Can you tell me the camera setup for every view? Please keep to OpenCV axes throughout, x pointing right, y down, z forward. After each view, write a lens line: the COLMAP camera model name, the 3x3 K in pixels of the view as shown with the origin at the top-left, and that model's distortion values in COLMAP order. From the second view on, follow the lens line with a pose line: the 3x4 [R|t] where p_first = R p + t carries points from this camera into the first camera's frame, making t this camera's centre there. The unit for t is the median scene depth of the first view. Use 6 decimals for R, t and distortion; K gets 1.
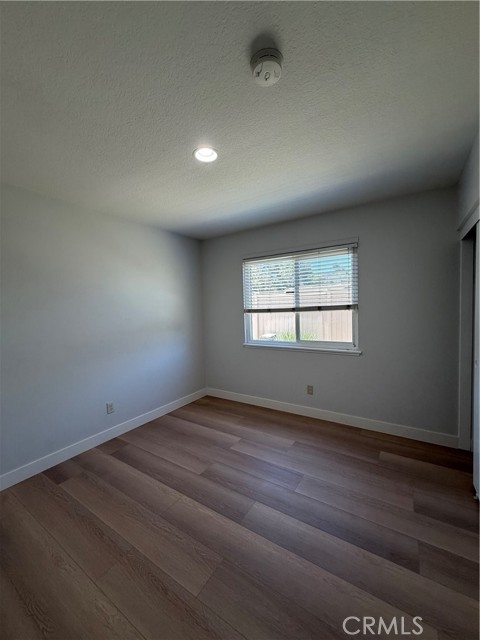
lens RADIAL K [[263.9, 0, 240.0], [0, 263.9, 320.0], [0, 0, 1]] dist [0.001173, 0.000313]
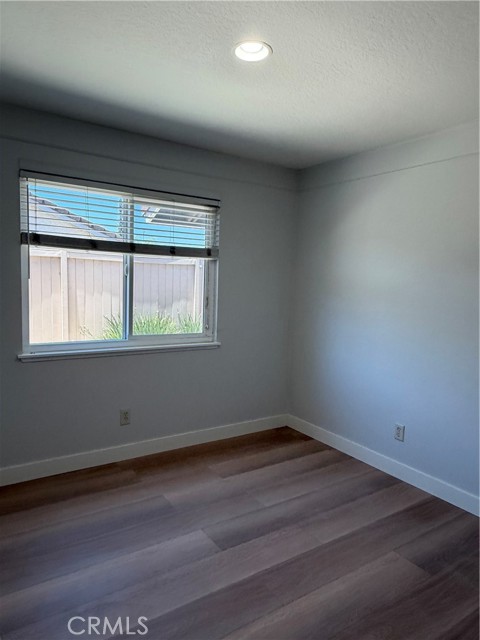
lens RADIAL K [[427.3, 0, 240.0], [0, 427.3, 320.0], [0, 0, 1]] dist [-0.001516, -0.000404]
pose [[0.378216, -0.038630, 0.924911, -0.604983], [0.008310, 0.999230, 0.038336, 0.005546], [-0.925680, -0.006814, 0.378246, 0.420311]]
